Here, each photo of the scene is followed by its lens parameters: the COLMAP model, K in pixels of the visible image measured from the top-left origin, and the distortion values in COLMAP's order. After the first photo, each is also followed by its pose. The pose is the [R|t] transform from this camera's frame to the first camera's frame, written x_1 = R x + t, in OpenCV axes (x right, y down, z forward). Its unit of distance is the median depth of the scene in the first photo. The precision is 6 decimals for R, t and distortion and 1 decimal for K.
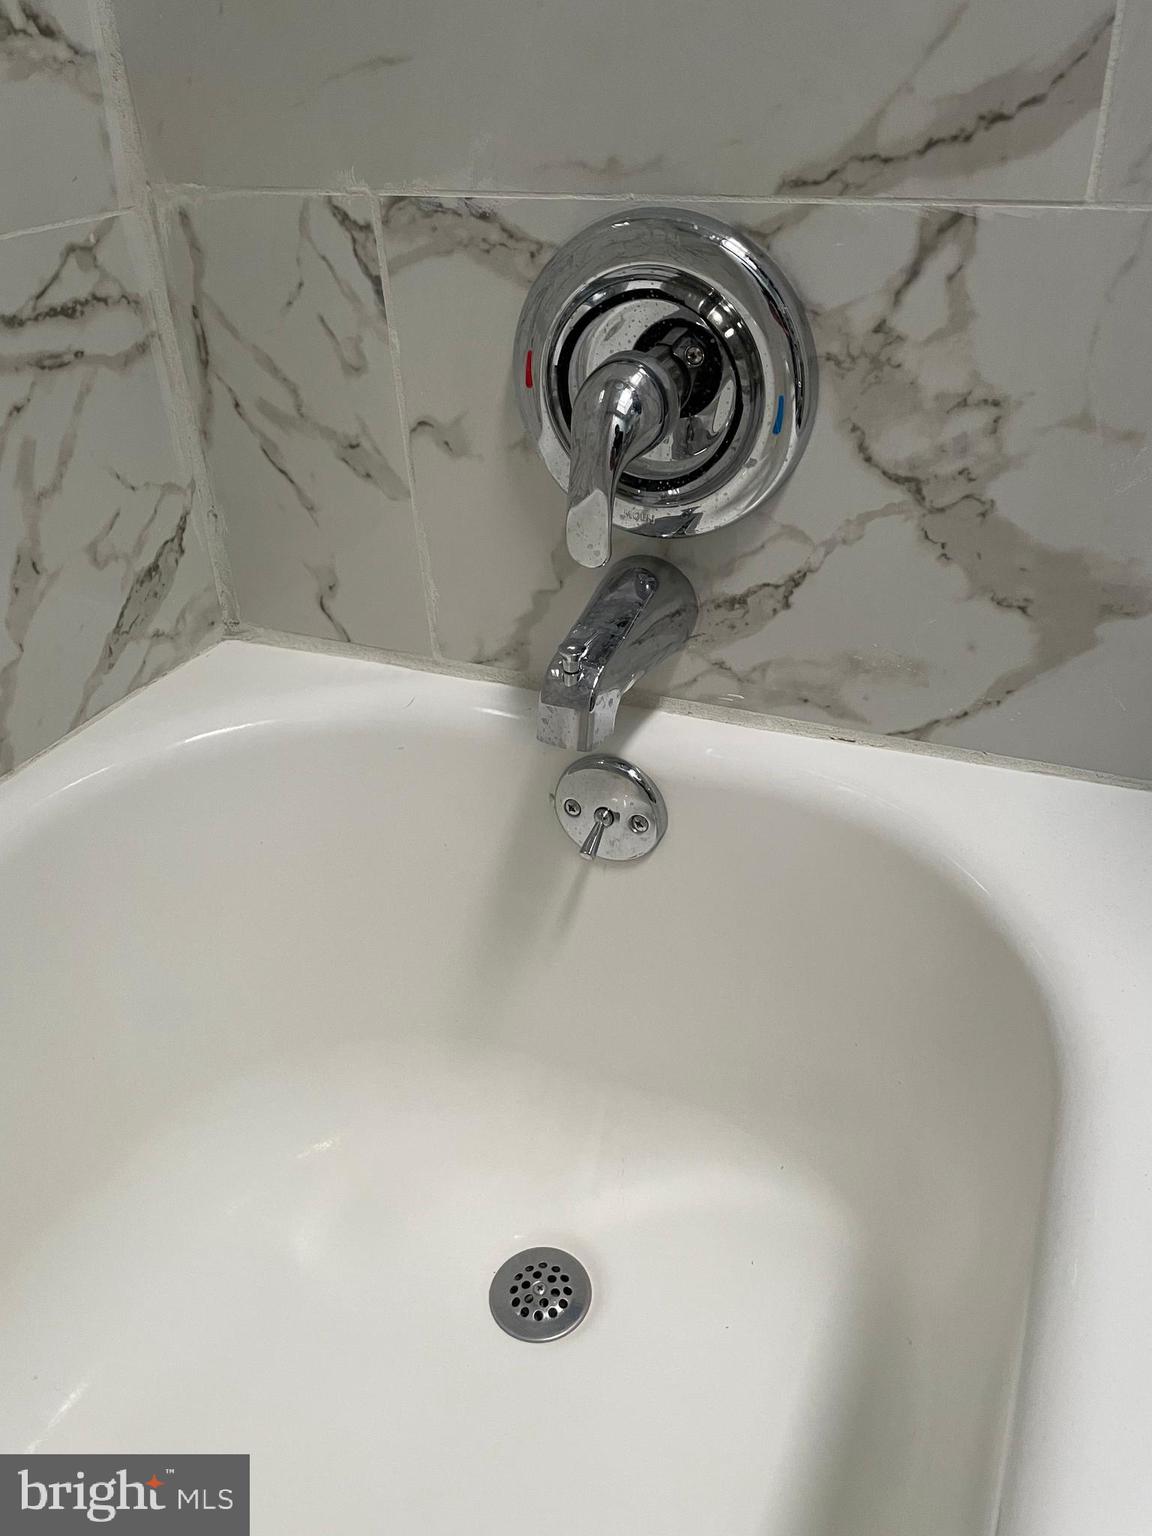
lens RADIAL K [[1173.9, 0, 572.7], [0, 1173.9, 768.2], [0, 0, 1]] dist [0.085894, -0.123320]
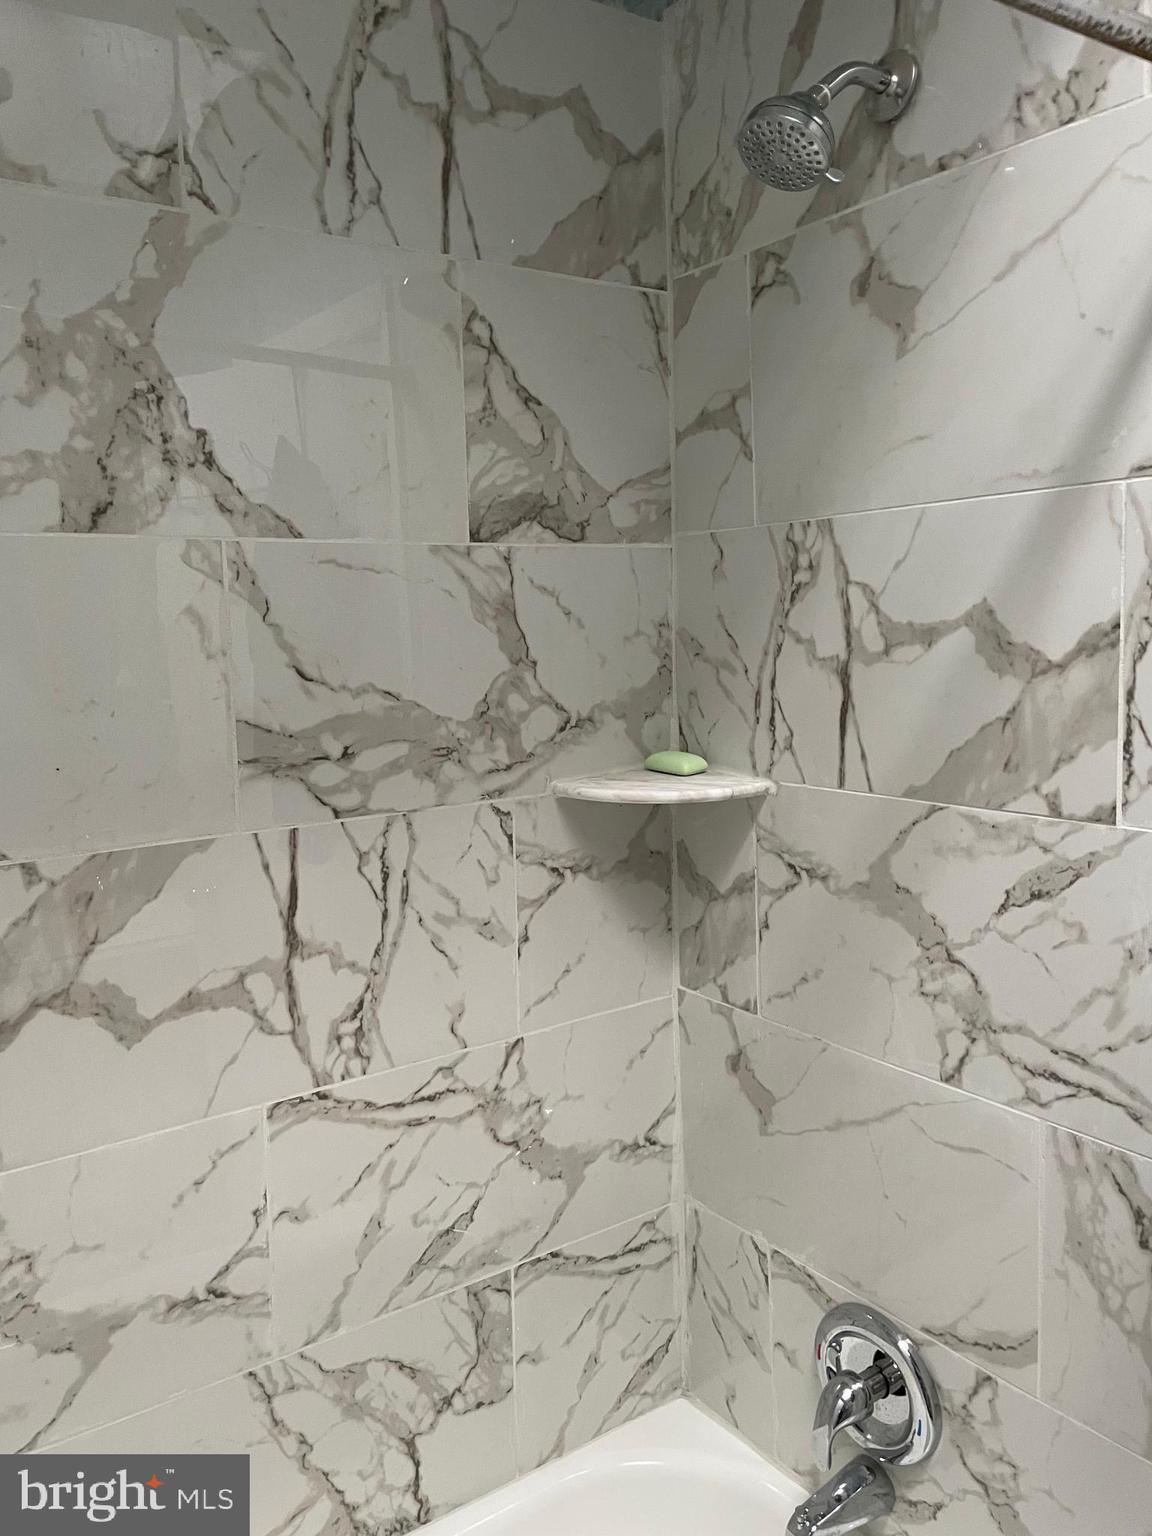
lens RADIAL K [[1173.9, 0, 566.9], [0, 1173.9, 771.8], [0, 0, 1]] dist [0.085894, -0.123320]
pose [[0.854897, 0.078773, -0.512783, 0.569149], [-0.276434, 0.905572, -0.321750, -0.451737], [0.439017, 0.416814, 0.795946, -1.282916]]
